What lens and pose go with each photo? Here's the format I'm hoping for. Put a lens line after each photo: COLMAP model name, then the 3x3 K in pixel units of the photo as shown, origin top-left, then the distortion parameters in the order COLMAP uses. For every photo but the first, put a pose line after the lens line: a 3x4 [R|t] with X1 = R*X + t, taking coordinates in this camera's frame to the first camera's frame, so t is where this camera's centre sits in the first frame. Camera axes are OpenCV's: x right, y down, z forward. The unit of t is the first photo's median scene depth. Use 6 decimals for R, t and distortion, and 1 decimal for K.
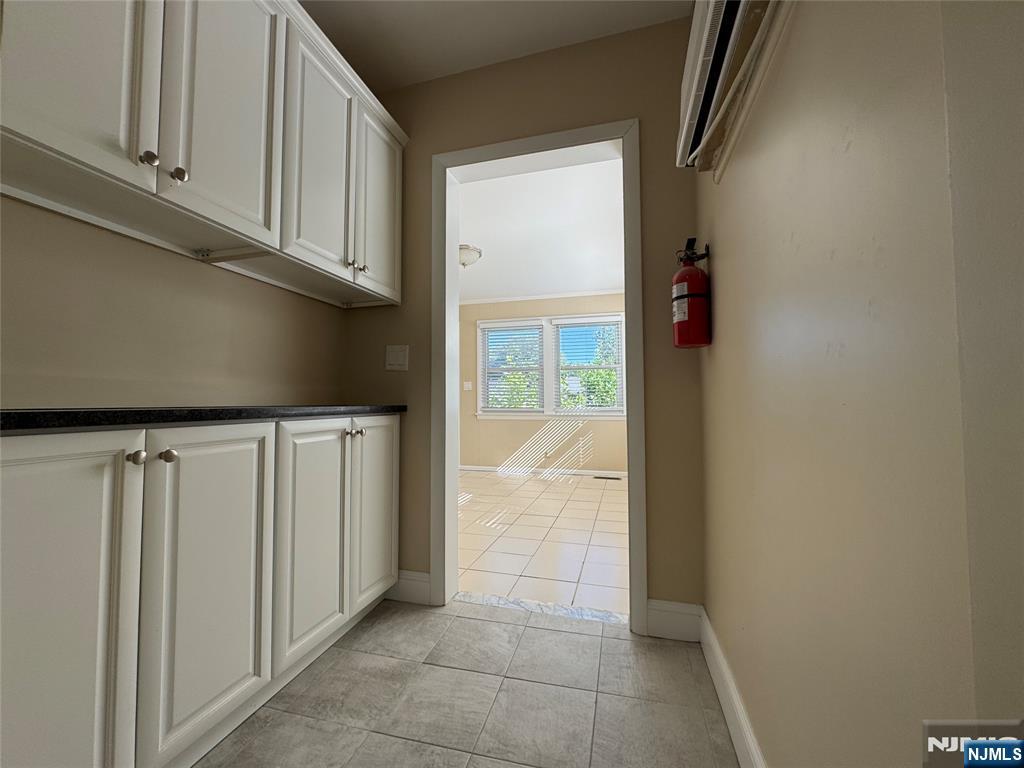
lens RADIAL K [[409.6, 0, 510.3], [0, 409.6, 384.2], [0, 0, 1]] dist [-0.004995, -0.000017]
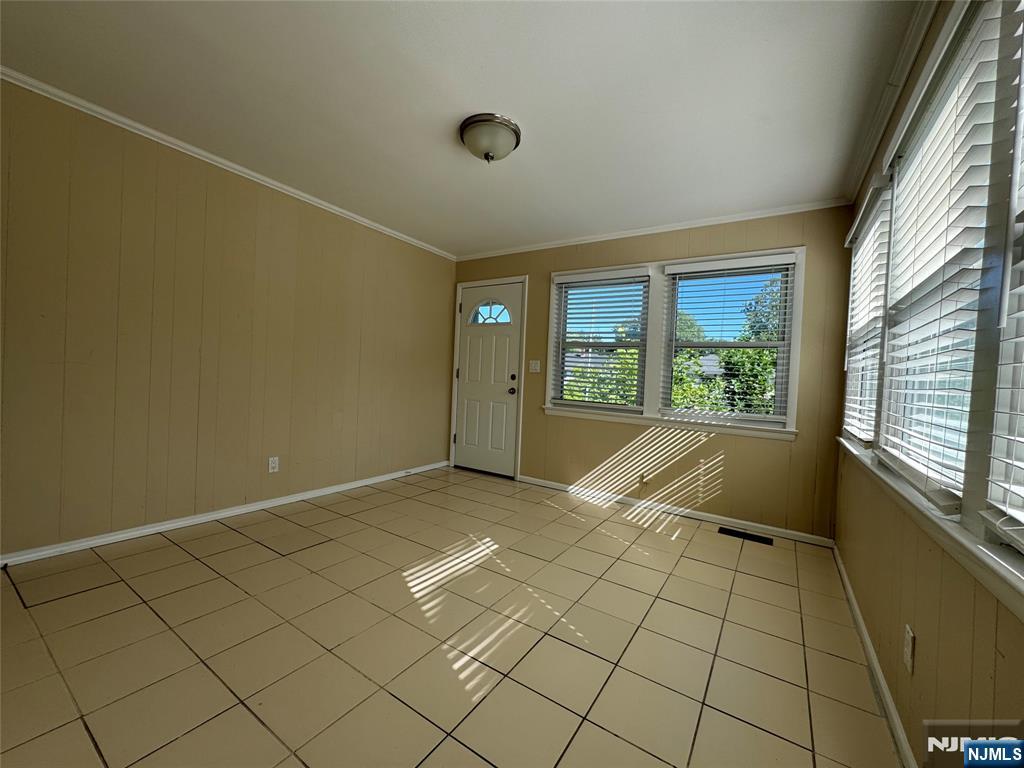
lens RADIAL K [[409.6, 0, 510.3], [0, 409.6, 384.2], [0, 0, 1]] dist [-0.004995, -0.000017]
pose [[0.952351, 0.055391, -0.299933, 0.073920], [-0.036246, 0.996956, 0.069028, -0.013187], [0.302844, -0.054868, 0.951459, 0.326477]]
